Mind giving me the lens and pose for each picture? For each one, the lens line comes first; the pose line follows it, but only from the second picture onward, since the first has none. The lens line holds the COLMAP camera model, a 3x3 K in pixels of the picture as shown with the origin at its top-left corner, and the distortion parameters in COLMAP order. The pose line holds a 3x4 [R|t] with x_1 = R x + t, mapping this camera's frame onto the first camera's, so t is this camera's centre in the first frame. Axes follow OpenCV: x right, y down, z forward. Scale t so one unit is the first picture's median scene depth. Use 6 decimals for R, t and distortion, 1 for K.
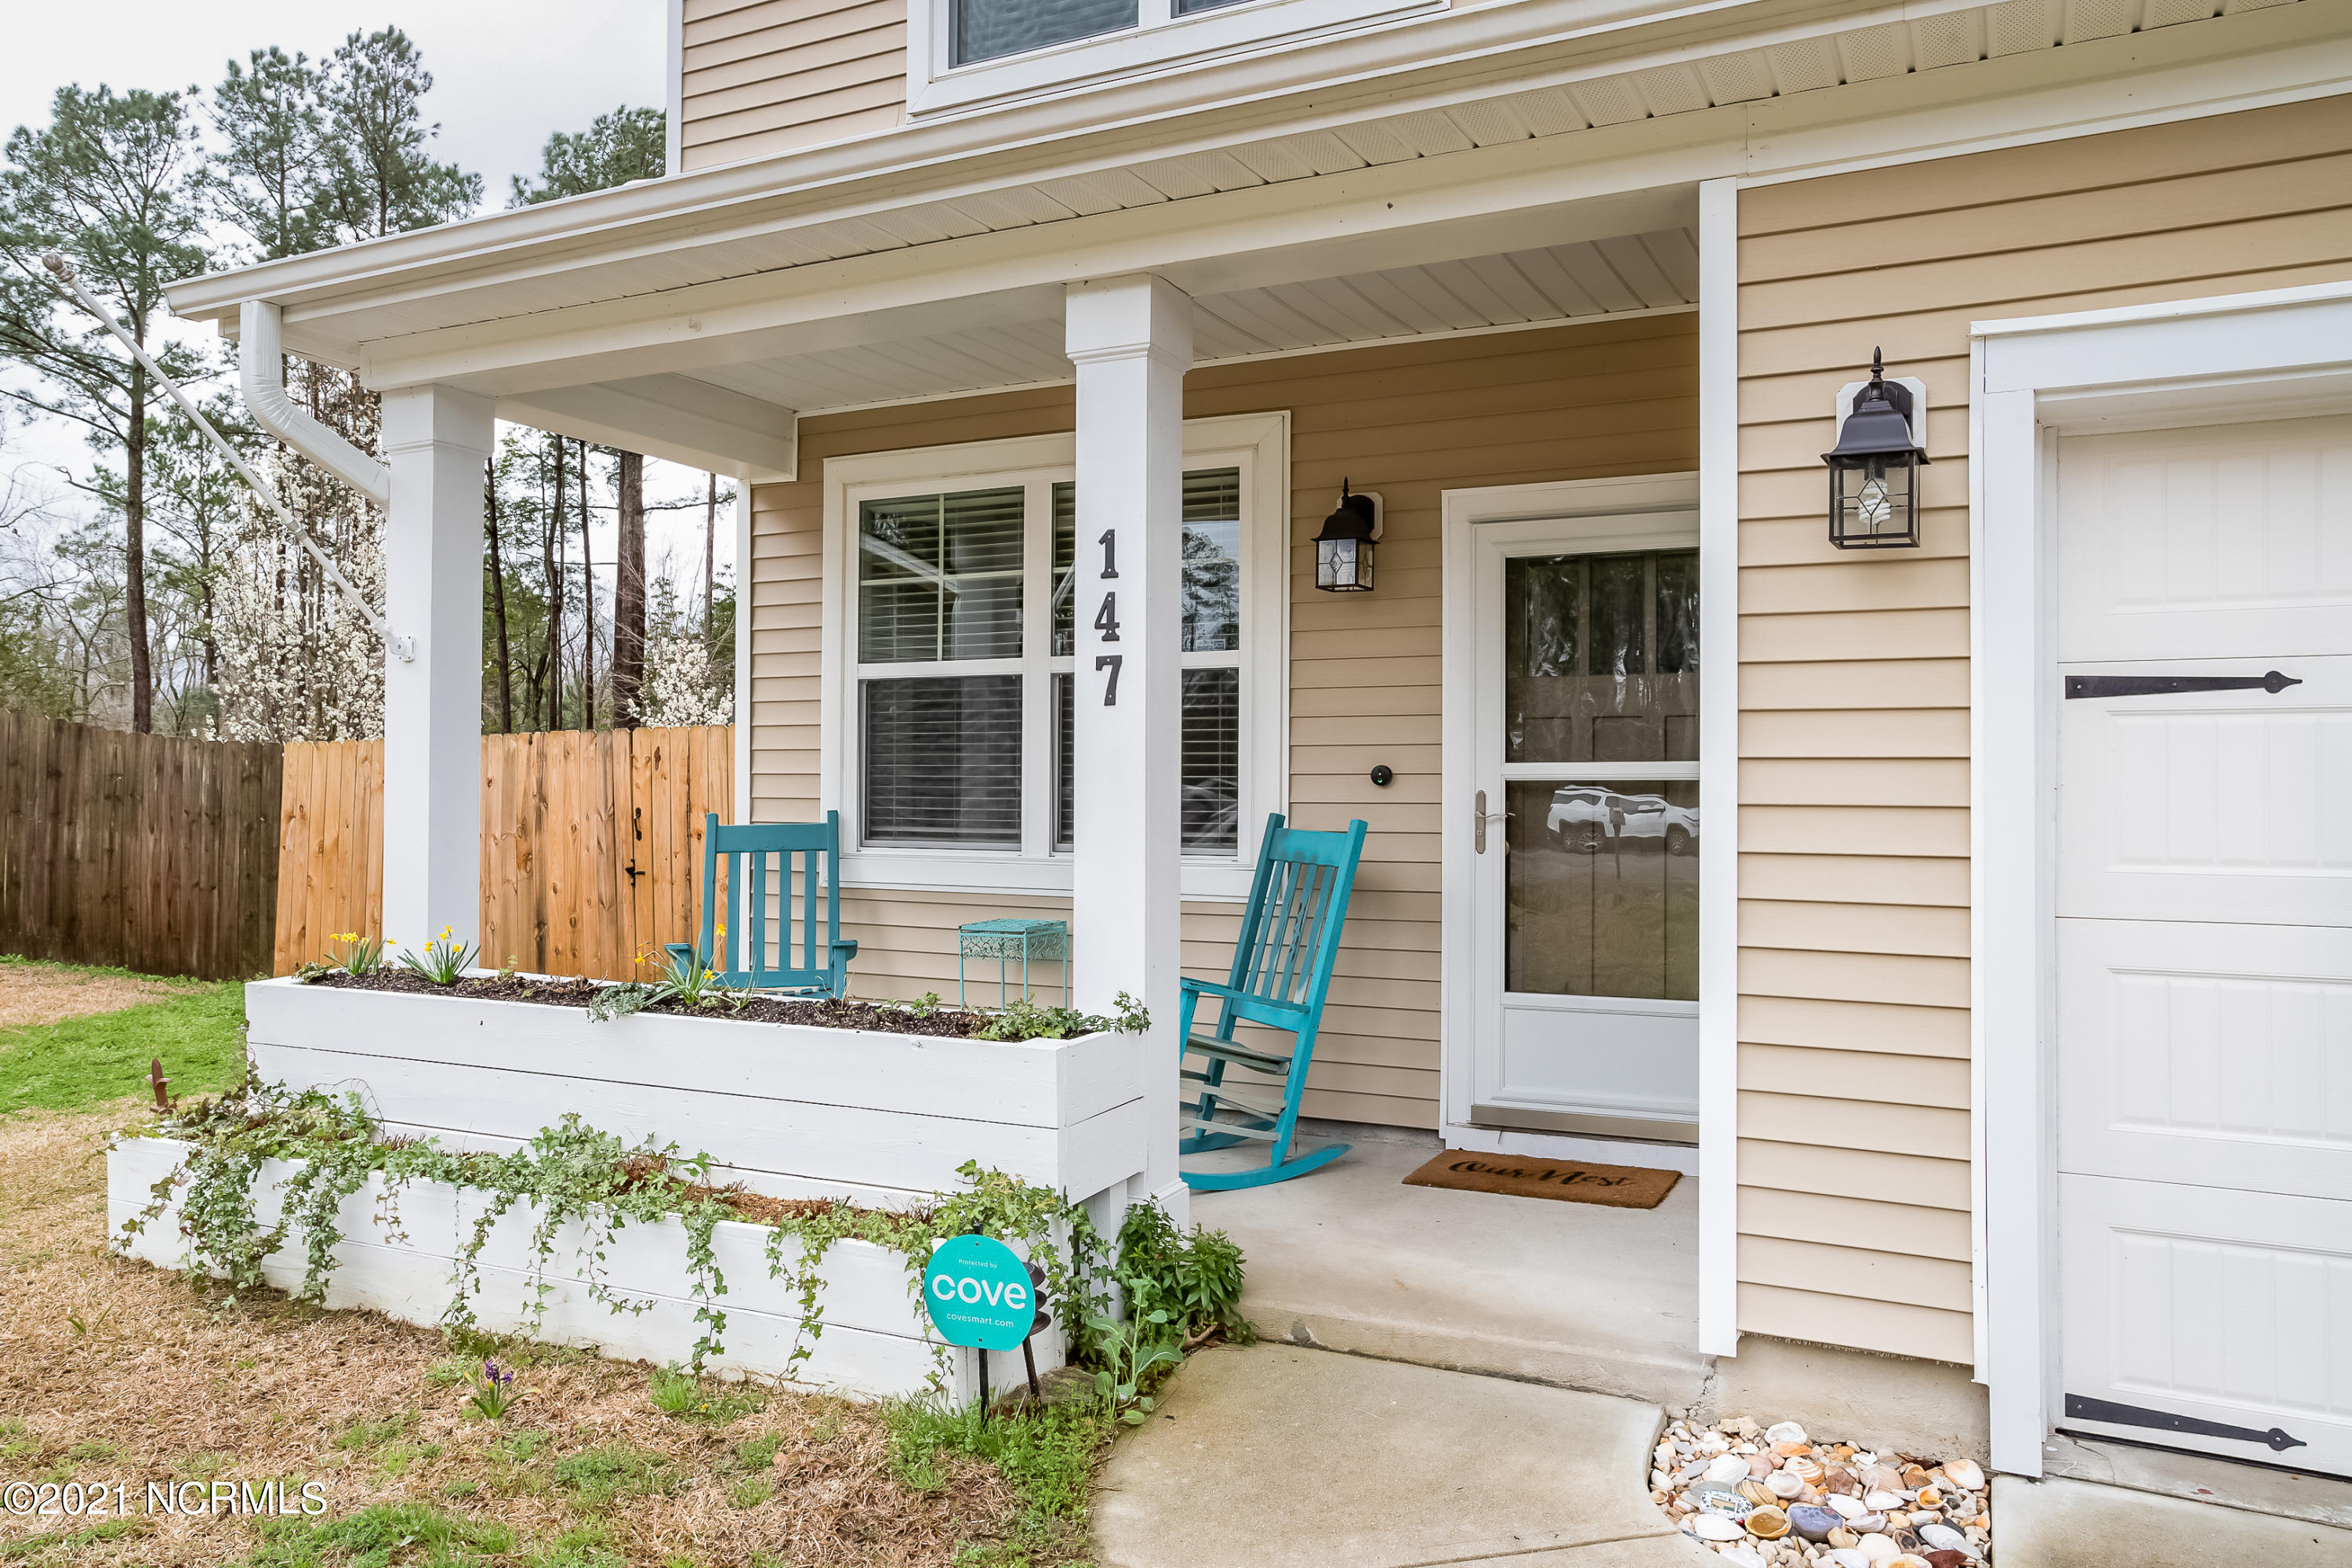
lens RADIAL K [[1697.5, 0, 1173.1], [0, 1697.5, 784.1], [0, 0, 1]] dist [-0.006460, -0.000210]
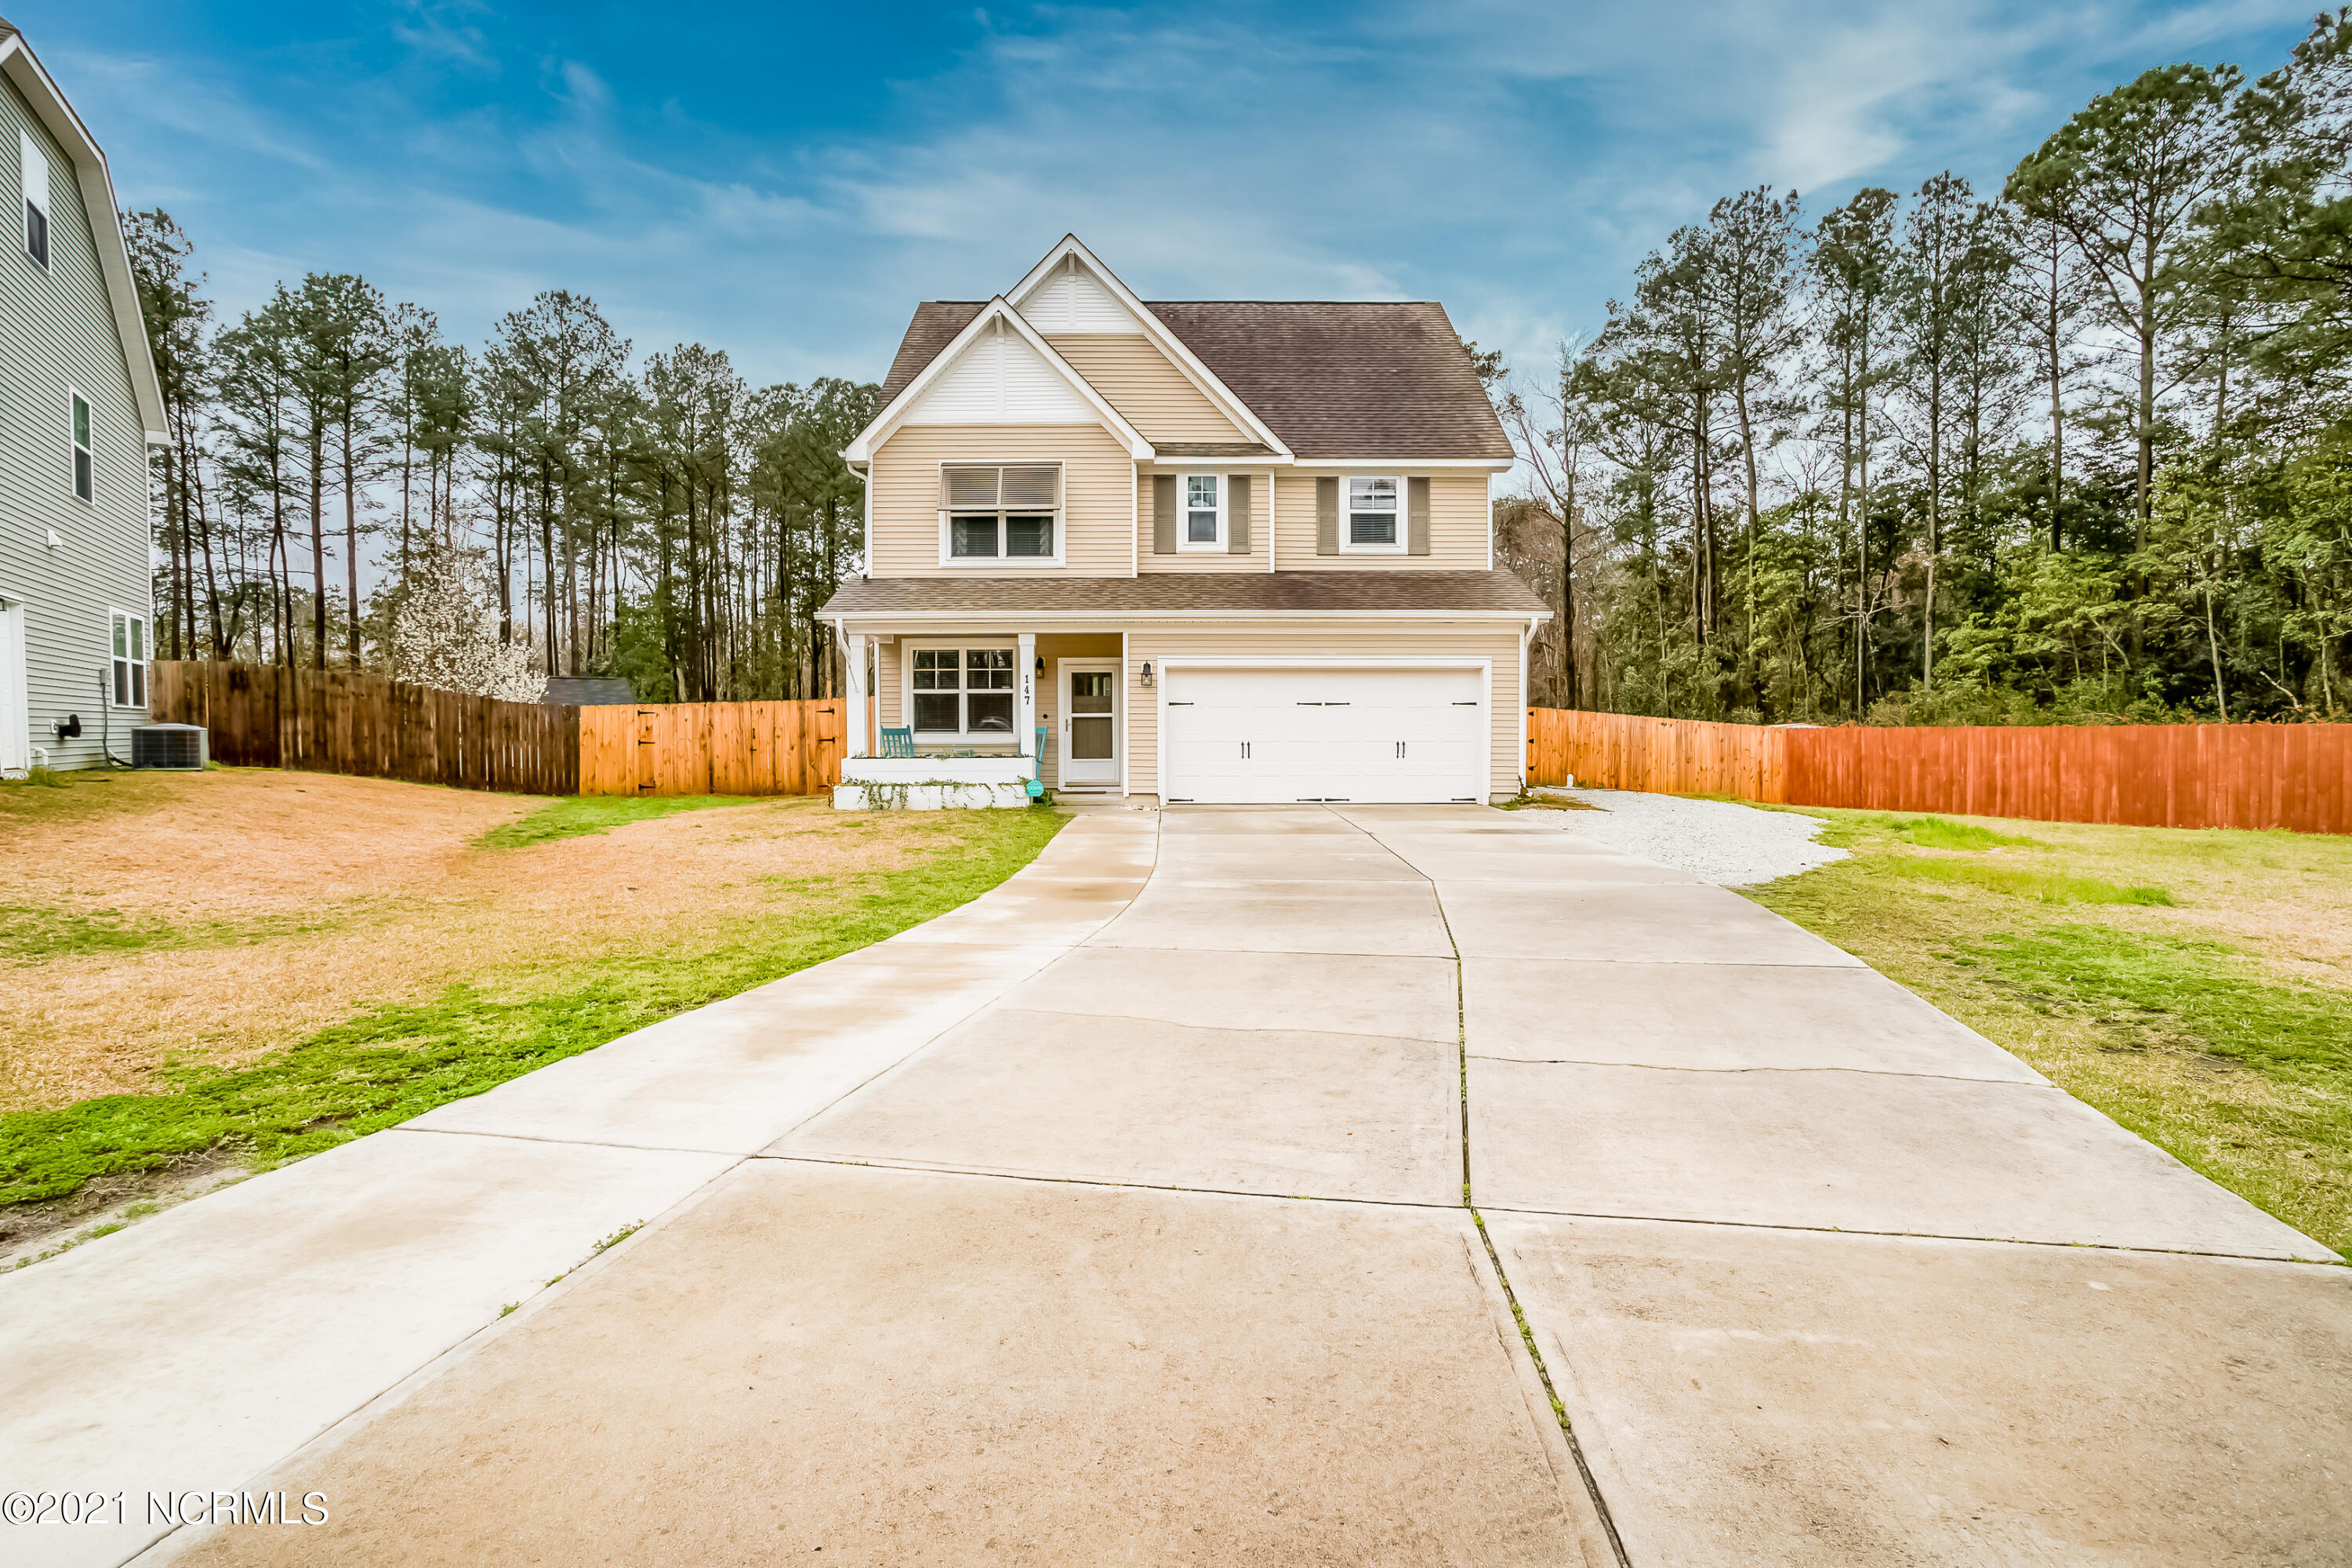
lens RADIAL K [[1174.0, 0, 1167.9], [0, 1174.0, 775.9], [0, 0, 1]] dist [-0.038169, 0.013532]
pose [[0.892861, -0.023351, 0.449727, -0.918591], [0.004457, 0.999064, 0.043026, 0.019196], [-0.450311, -0.036411, 0.892129, -1.838475]]
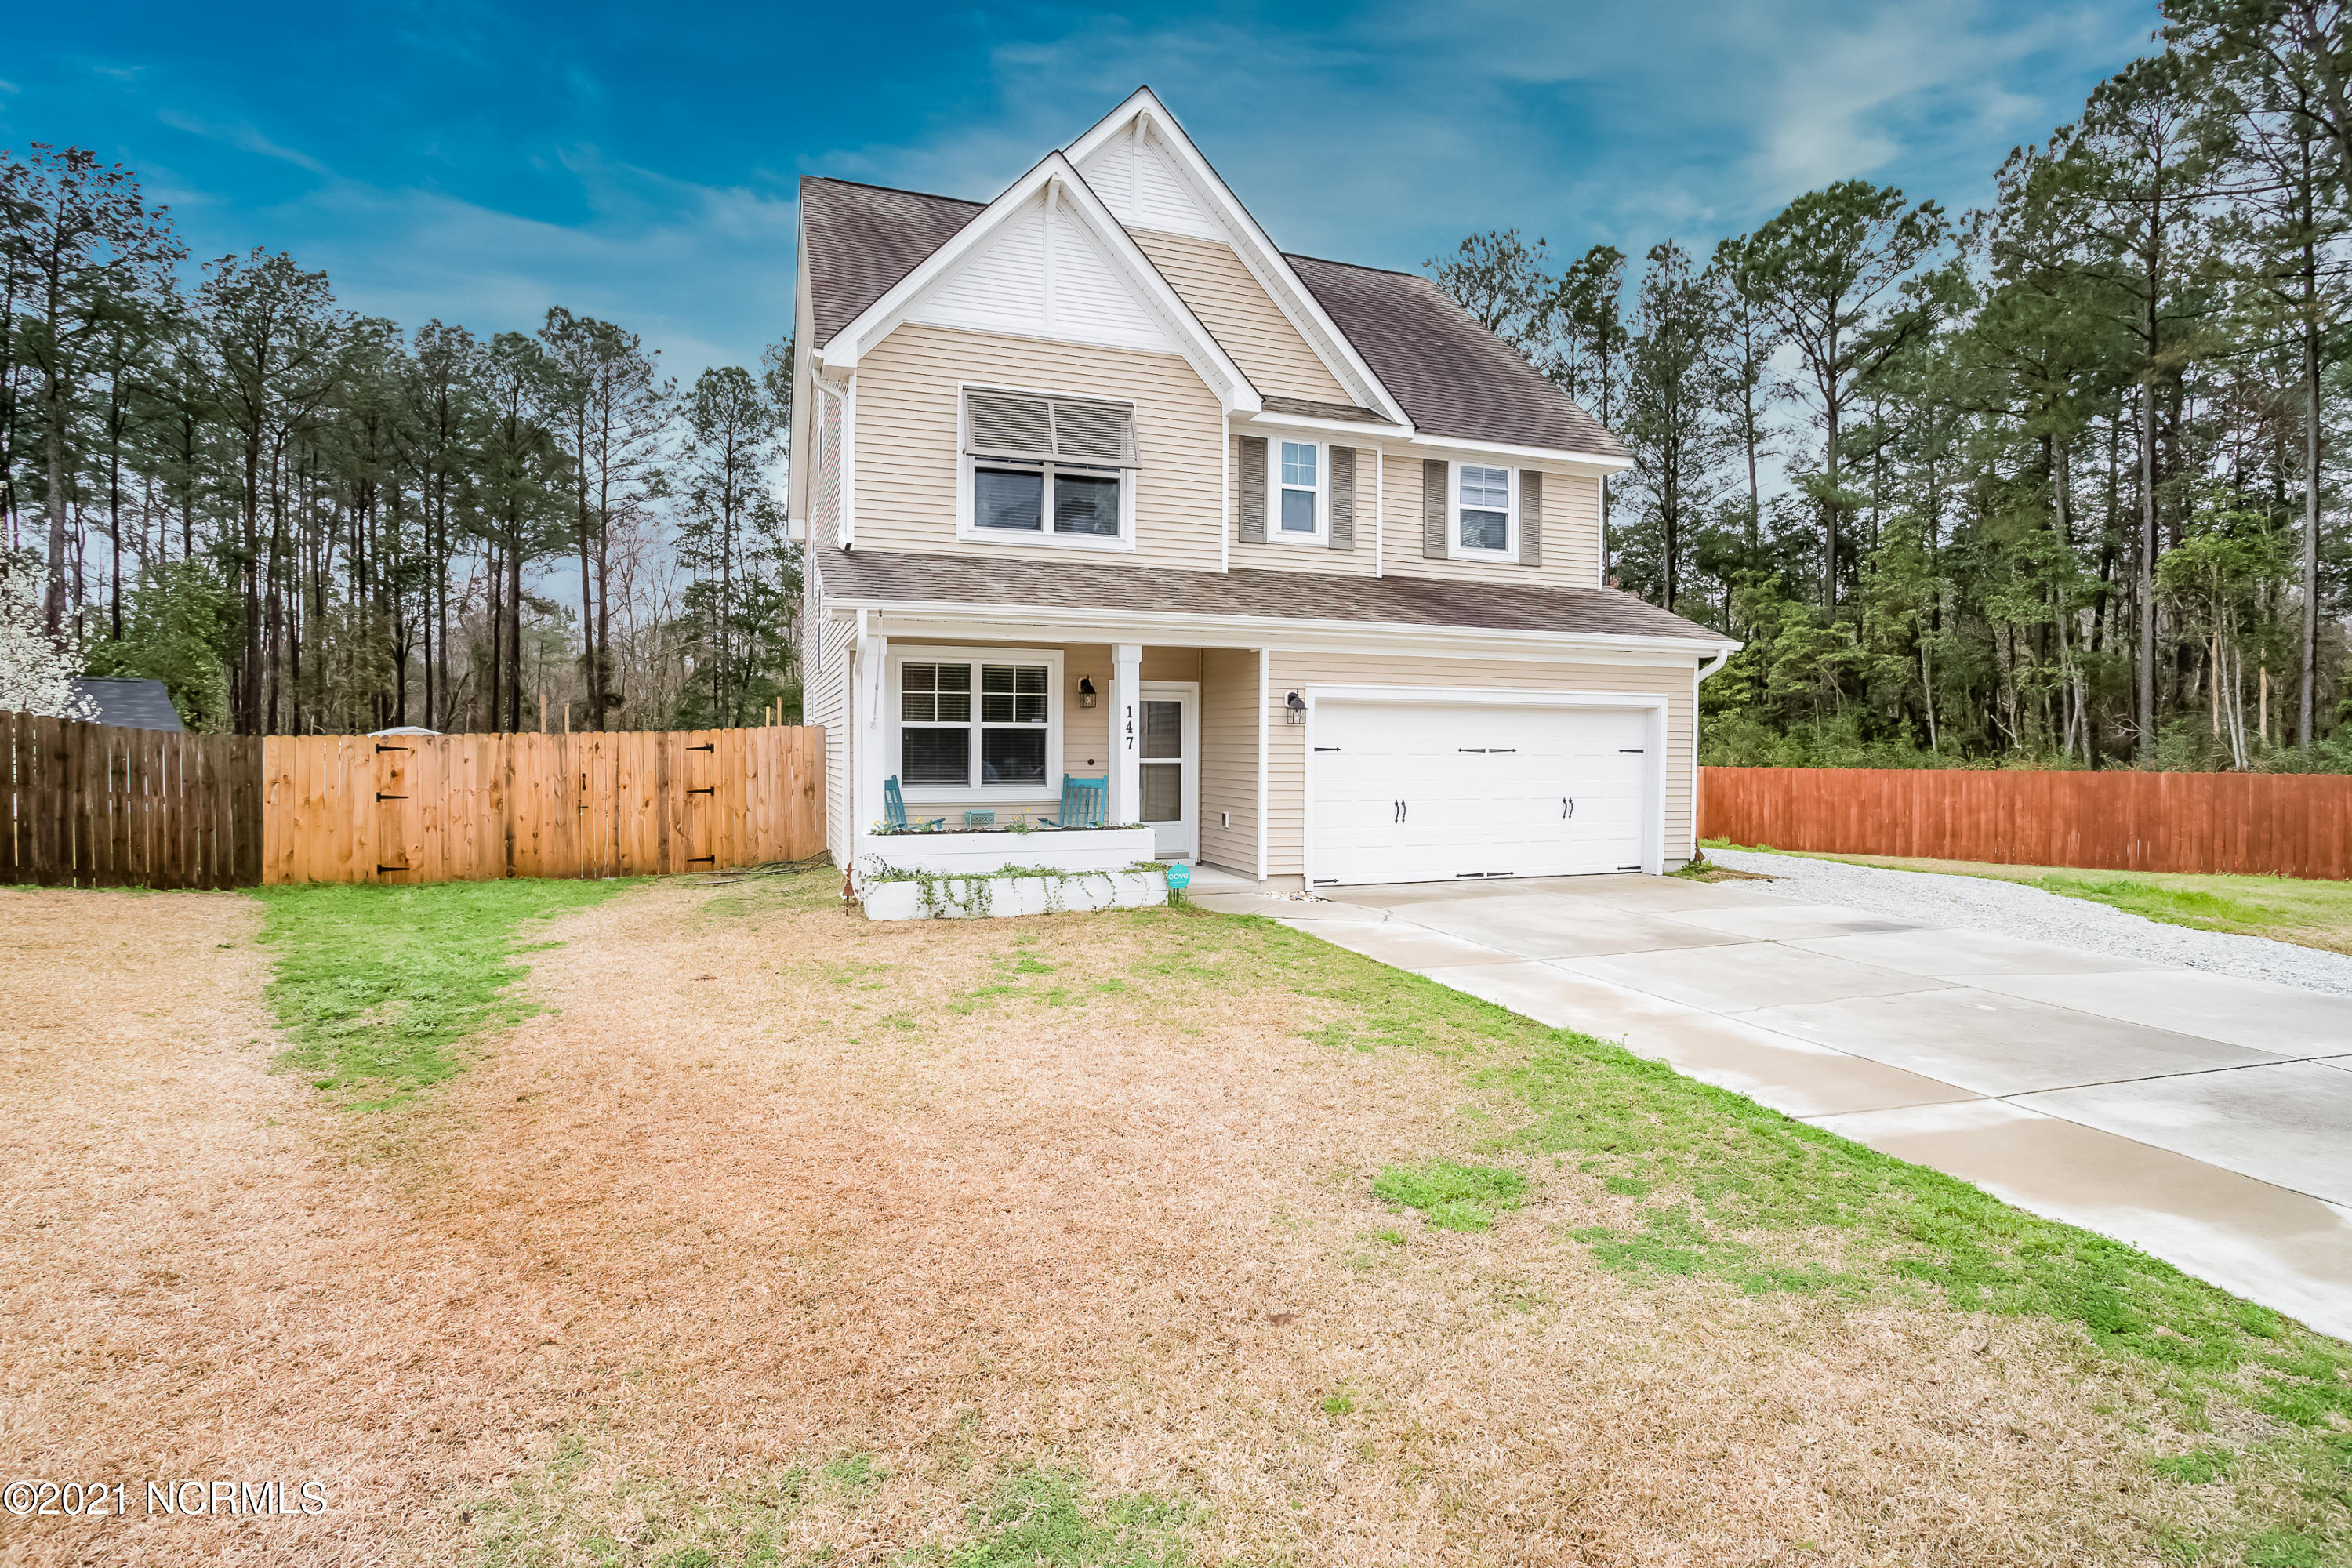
lens RADIAL K [[1174.0, 0, 1194.8], [0, 1174.0, 782.7], [0, 0, 1]] dist [-0.038169, 0.013532]
pose [[0.684071, -0.022310, 0.729074, -1.250414], [-0.004846, 0.999371, 0.035129, -0.040447], [-0.729399, -0.027564, 0.683533, -0.653351]]
